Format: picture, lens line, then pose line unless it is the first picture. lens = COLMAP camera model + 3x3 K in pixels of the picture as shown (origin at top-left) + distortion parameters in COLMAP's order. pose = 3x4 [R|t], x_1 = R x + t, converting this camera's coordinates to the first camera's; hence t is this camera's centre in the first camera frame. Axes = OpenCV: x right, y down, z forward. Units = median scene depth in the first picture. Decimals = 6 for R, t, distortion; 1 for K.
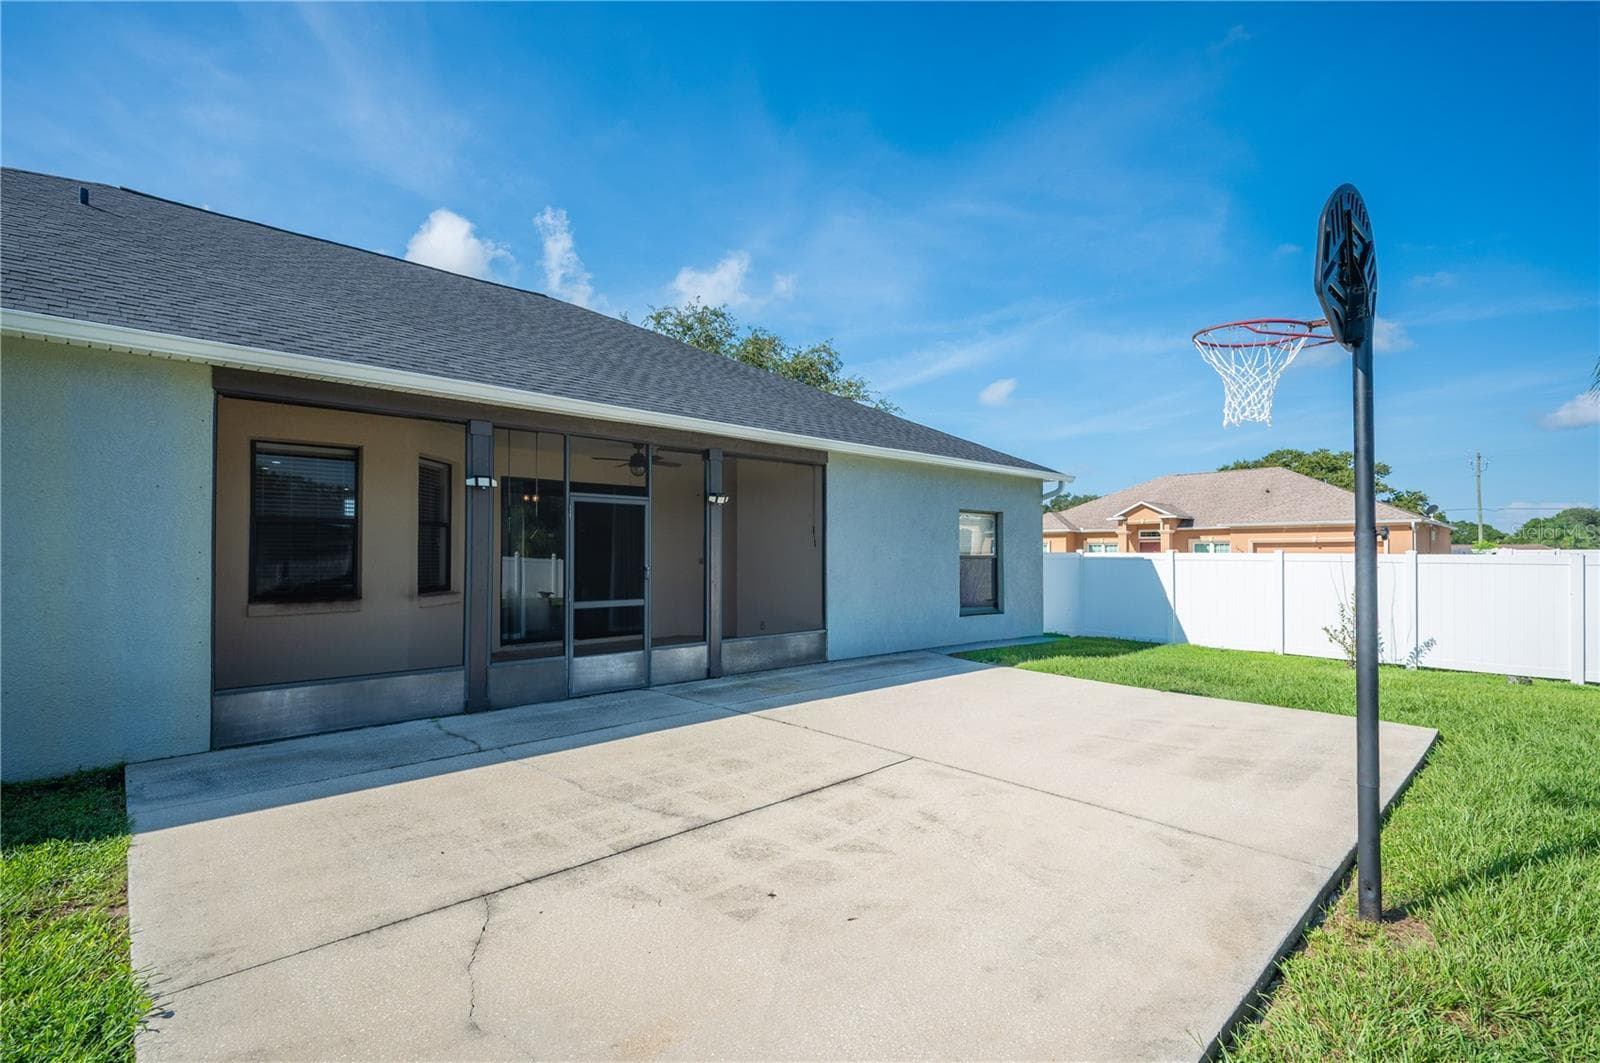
lens RADIAL K [[725.8, 0, 796.3], [0, 725.8, 556.4], [0, 0, 1]] dist [-0.009026, -0.000096]
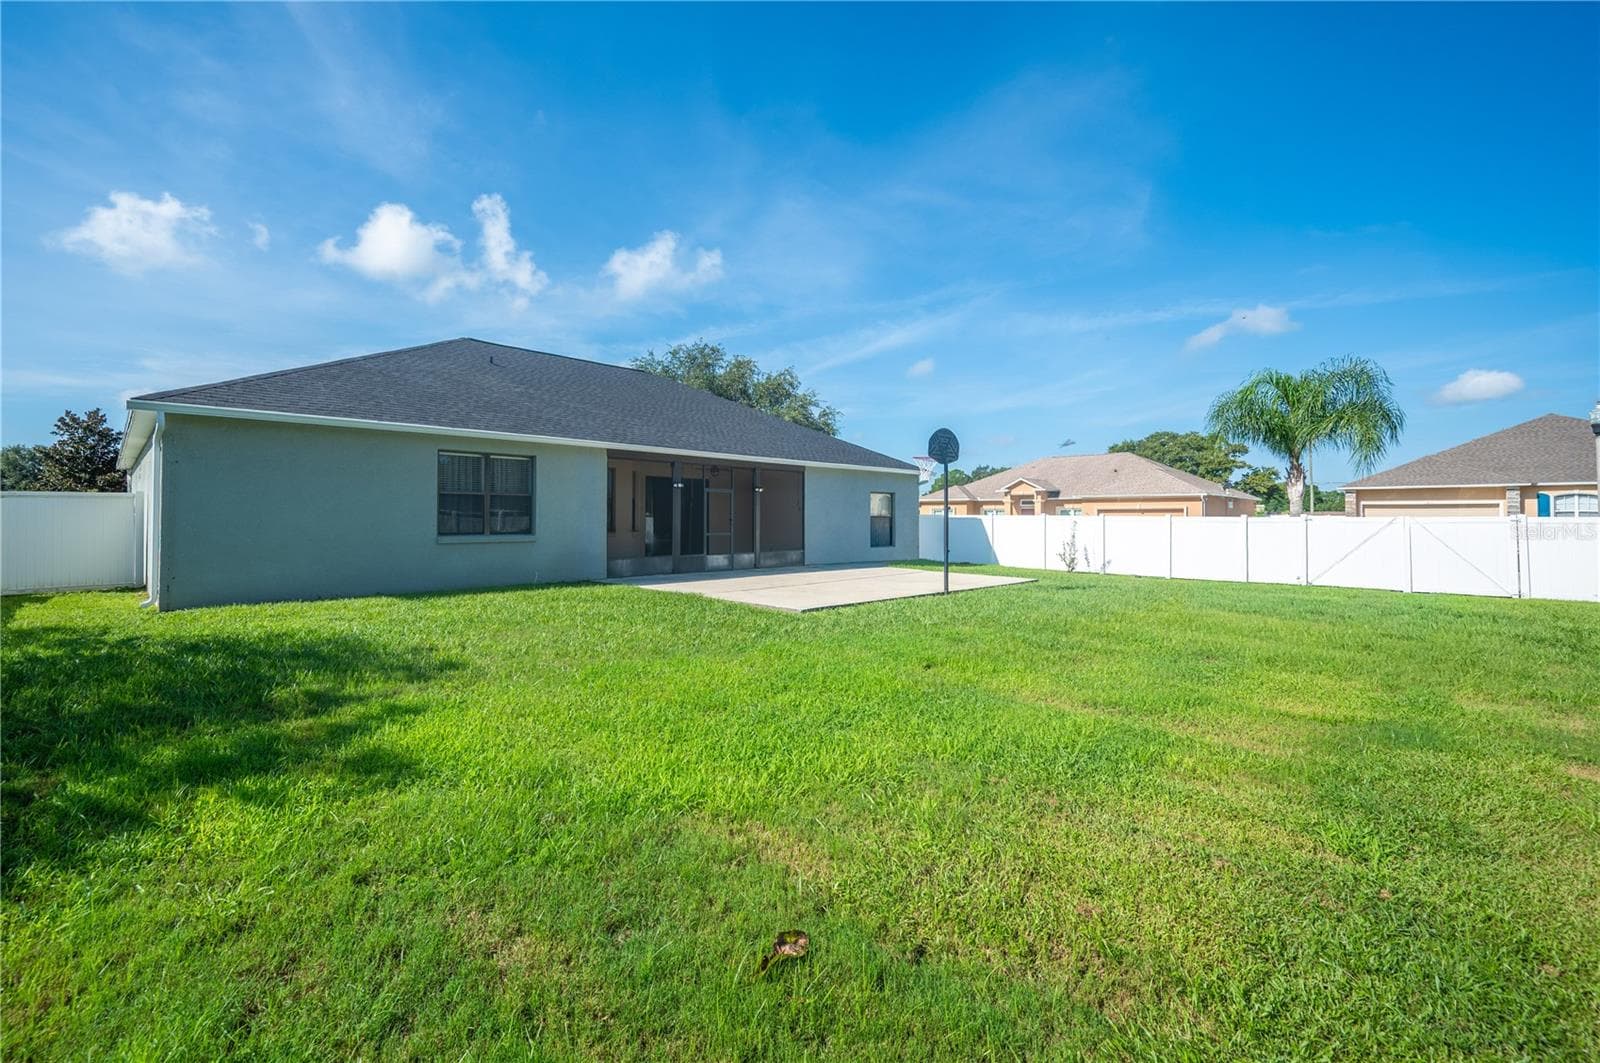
lens RADIAL K [[675.3, 0, 754.5], [0, 675.3, 522.7], [0, 0, 1]] dist [0.012429, -0.000034]
pose [[0.999909, 0.003606, 0.012964, -0.043226], [-0.003651, 0.999987, 0.003446, 0.005107], [-0.012951, -0.003493, 0.999910, -0.326486]]
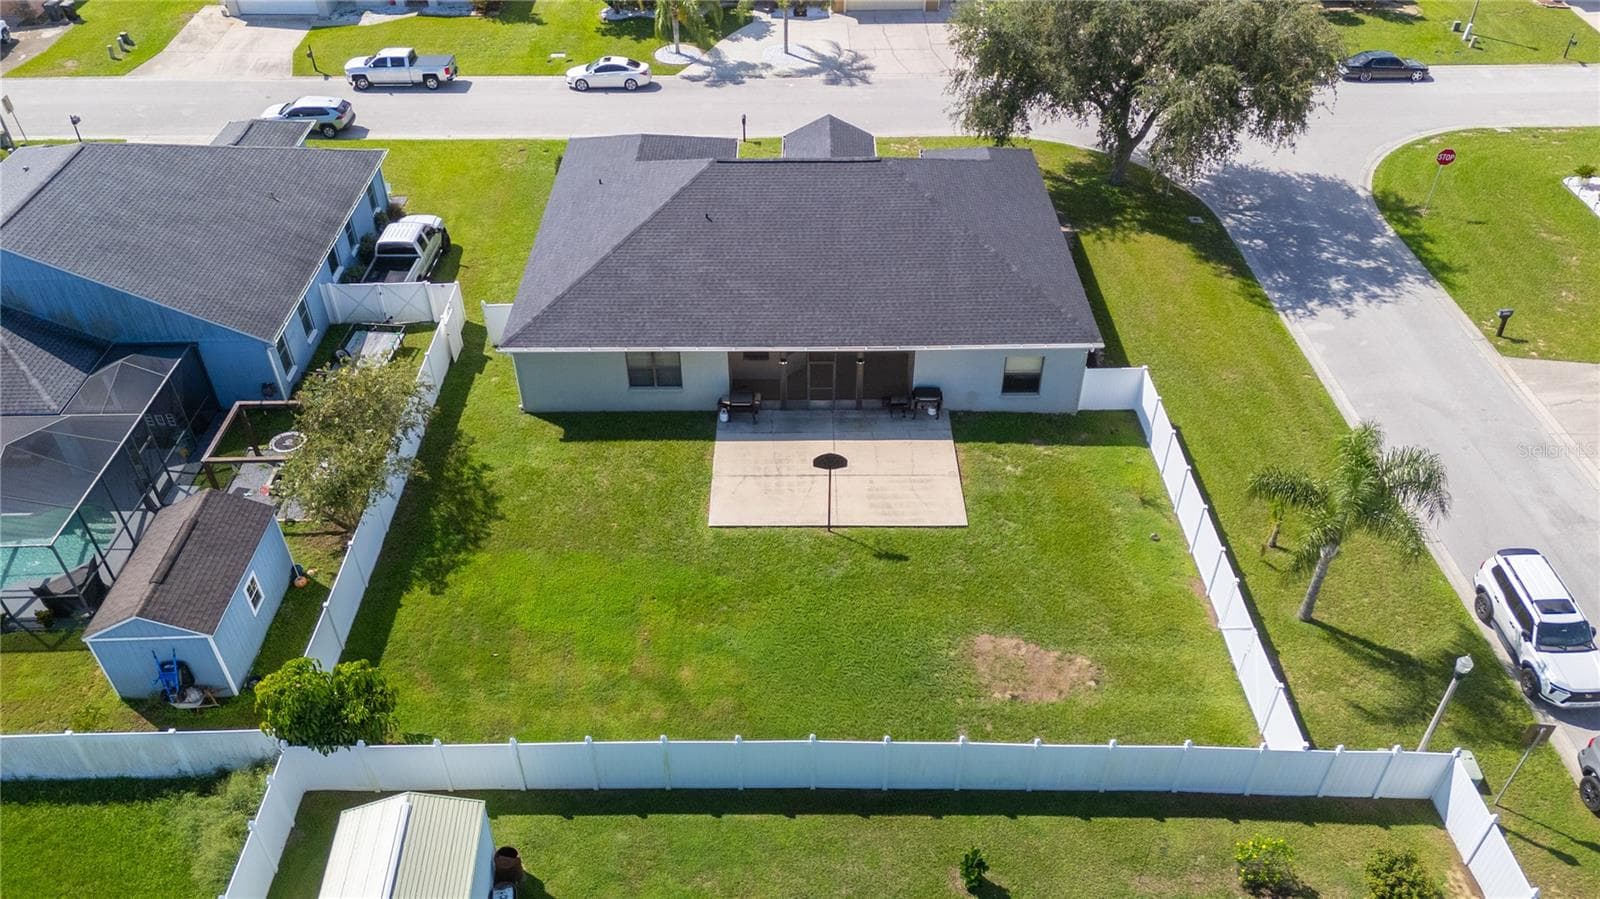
lens RADIAL K [[1176.4, 0, 800.7], [0, 1176.4, 454.6], [0, 0, 1]] dist [0.081967, -0.082535]
pose [[0.734224, 0.426220, -0.528442, 0.700098], [-0.001374, 0.779303, 0.626645, -0.810471], [0.678906, -0.459372, 0.572769, -0.607575]]
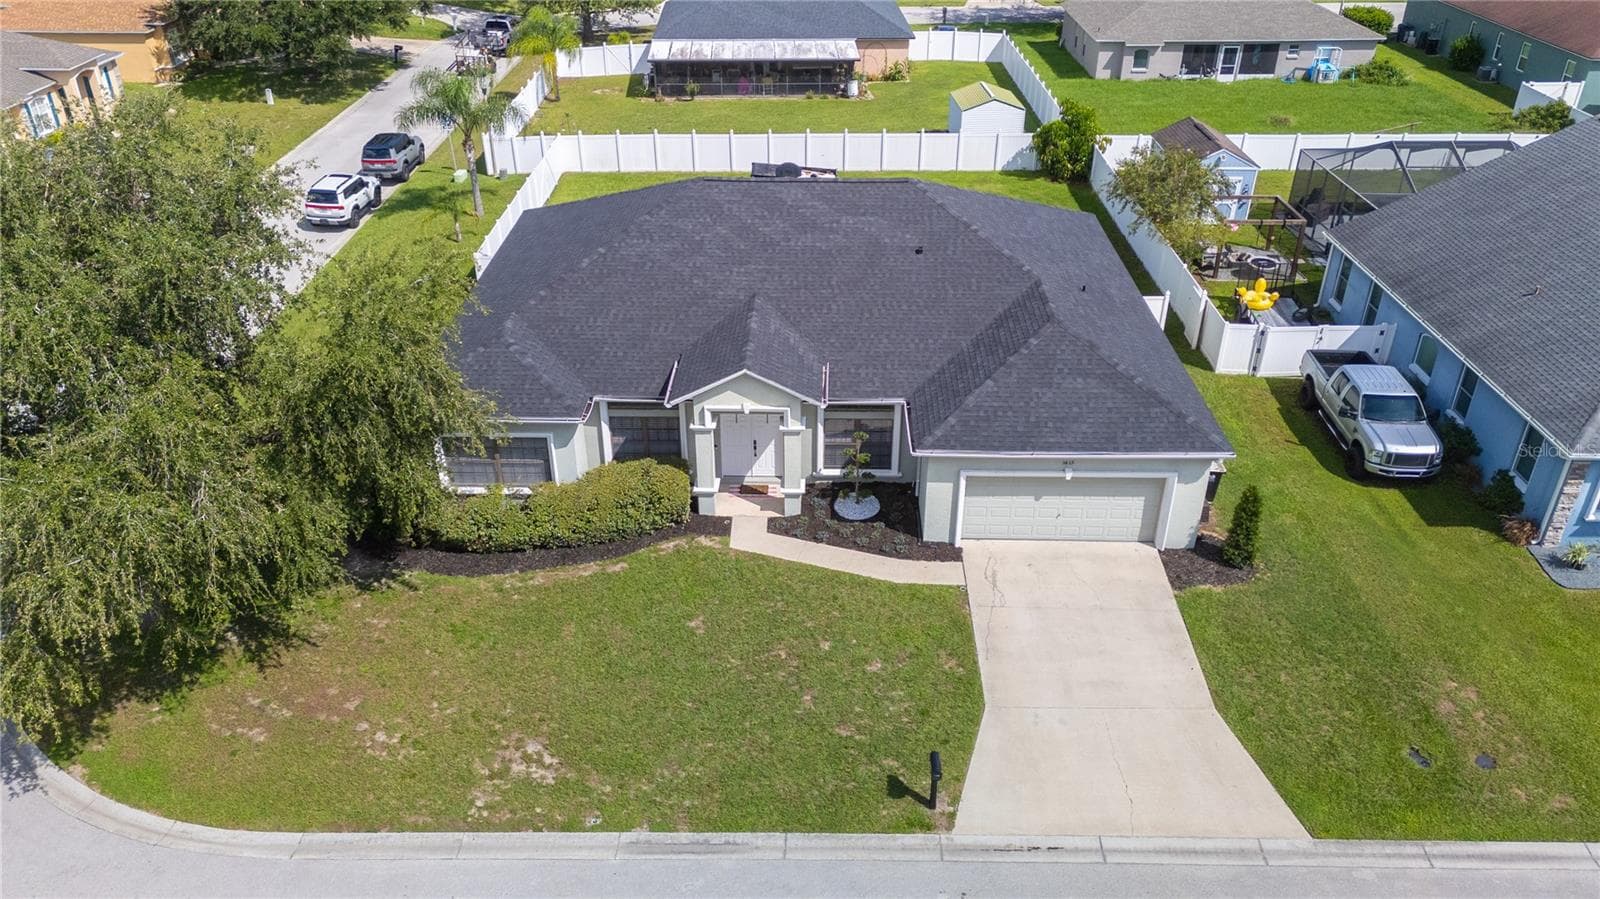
lens RADIAL K [[1176.4, 0, 800.7], [0, 1176.4, 454.6], [0, 0, 1]] dist [0.081967, -0.082535]
pose [[-0.717677, -0.353511, 0.599975, -1.054160], [0.001785, 0.860631, 0.509226, -0.536003], [-0.696374, 0.366531, -0.617024, 1.255703]]
